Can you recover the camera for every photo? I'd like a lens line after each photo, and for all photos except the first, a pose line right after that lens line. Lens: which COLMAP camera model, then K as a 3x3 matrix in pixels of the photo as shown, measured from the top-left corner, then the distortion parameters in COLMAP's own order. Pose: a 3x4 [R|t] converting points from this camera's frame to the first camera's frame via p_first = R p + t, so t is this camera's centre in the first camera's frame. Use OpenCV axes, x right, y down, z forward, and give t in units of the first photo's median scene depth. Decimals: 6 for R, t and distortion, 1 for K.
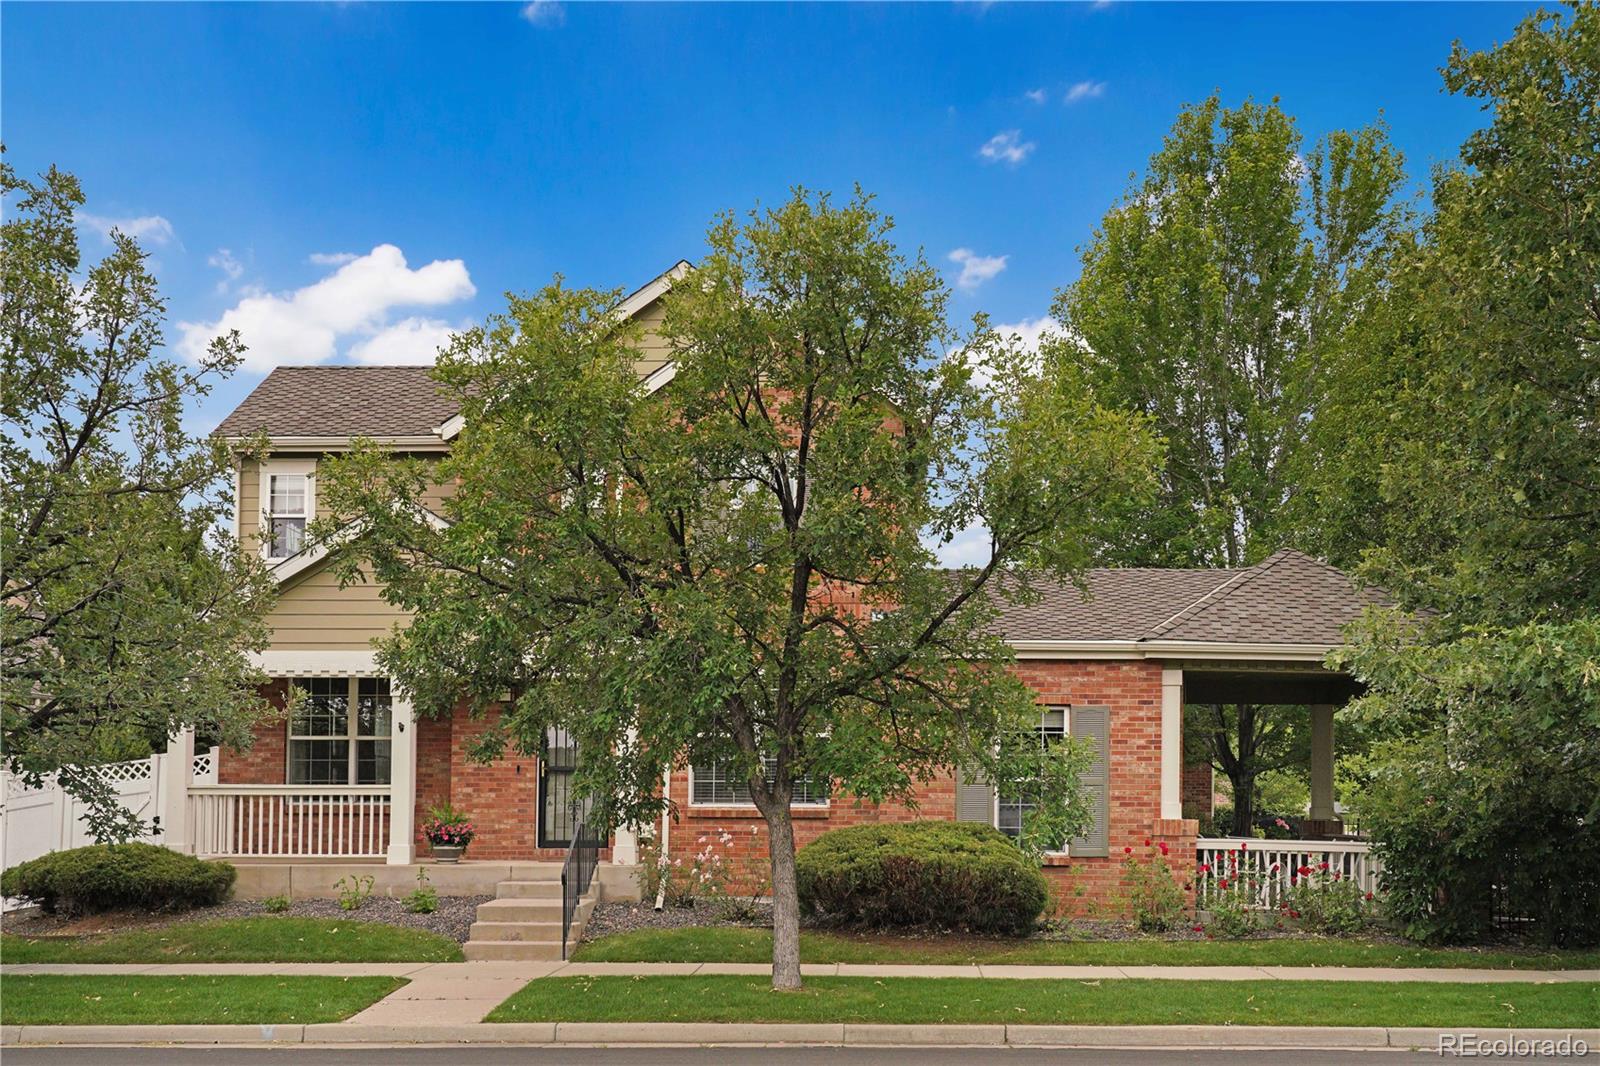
lens RADIAL K [[1467.1, 0, 804.7], [0, 1467.1, 538.2], [0, 0, 1]] dist [0.002636, 0.000000]
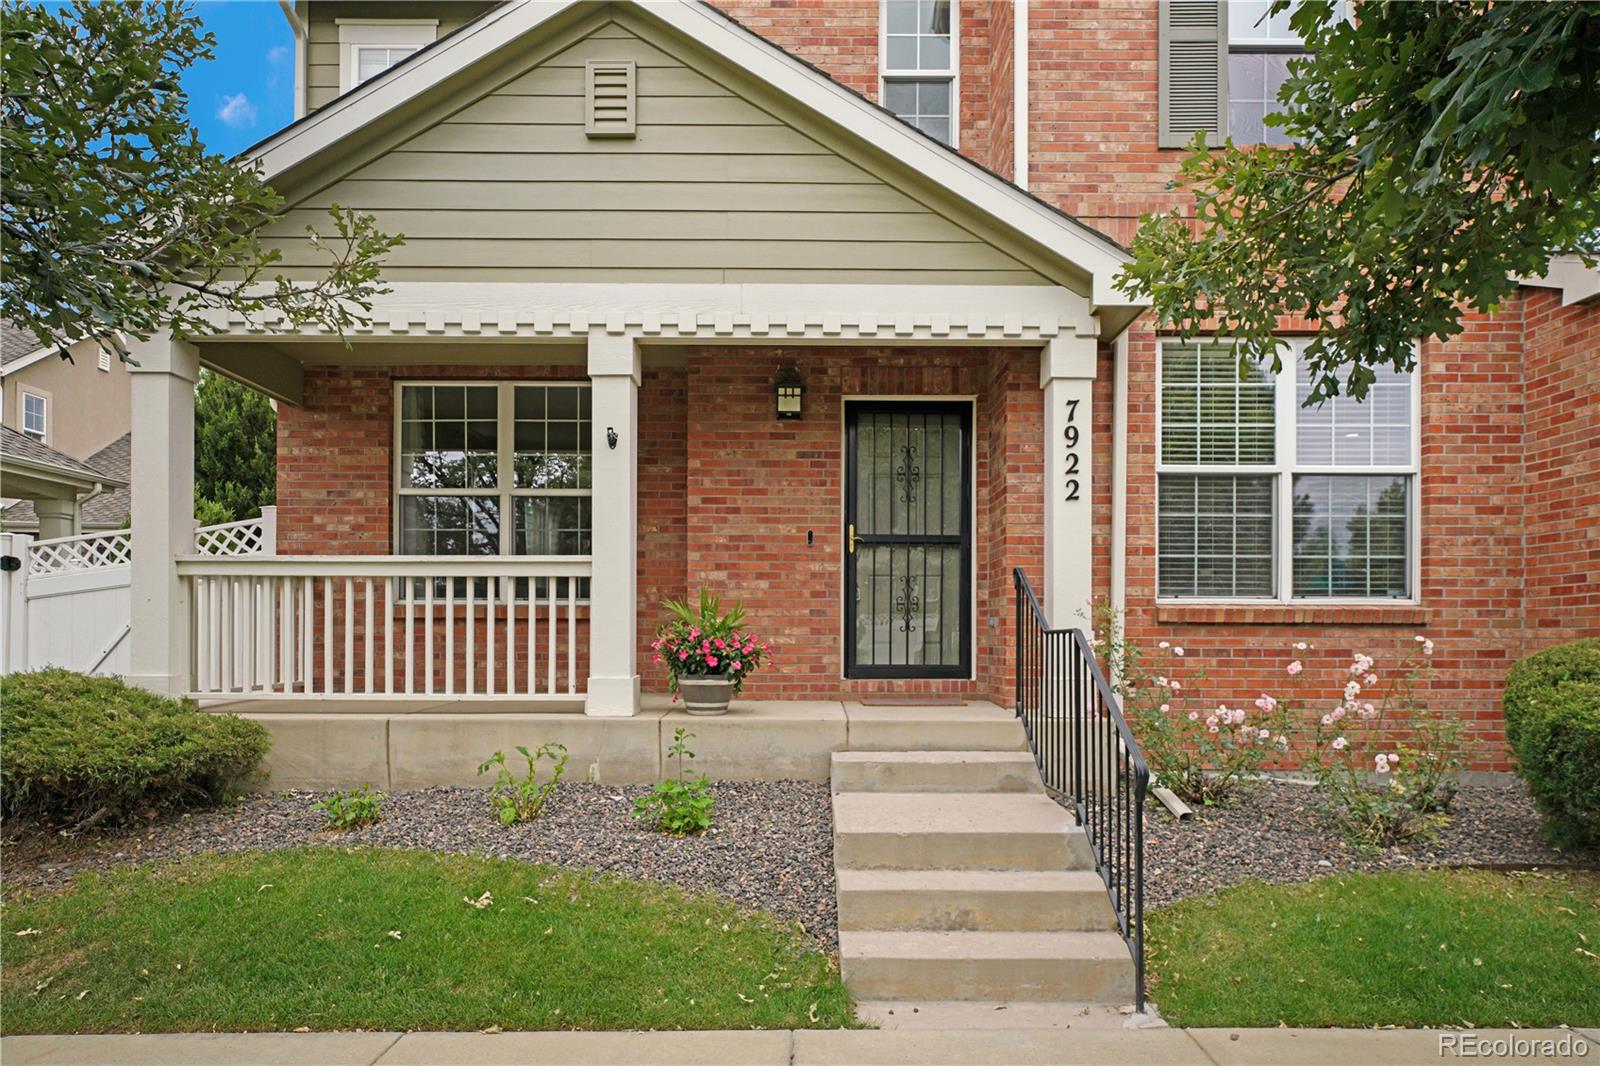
lens RADIAL K [[907.0, 0, 792.1], [0, 907.0, 527.3], [0, 0, 1]] dist [-0.003127, -0.000379]
pose [[0.999604, 0.004290, 0.027819, -0.219906], [-0.006055, 0.997953, 0.063661, 0.136722], [-0.027489, -0.063804, 0.997584, 0.684418]]
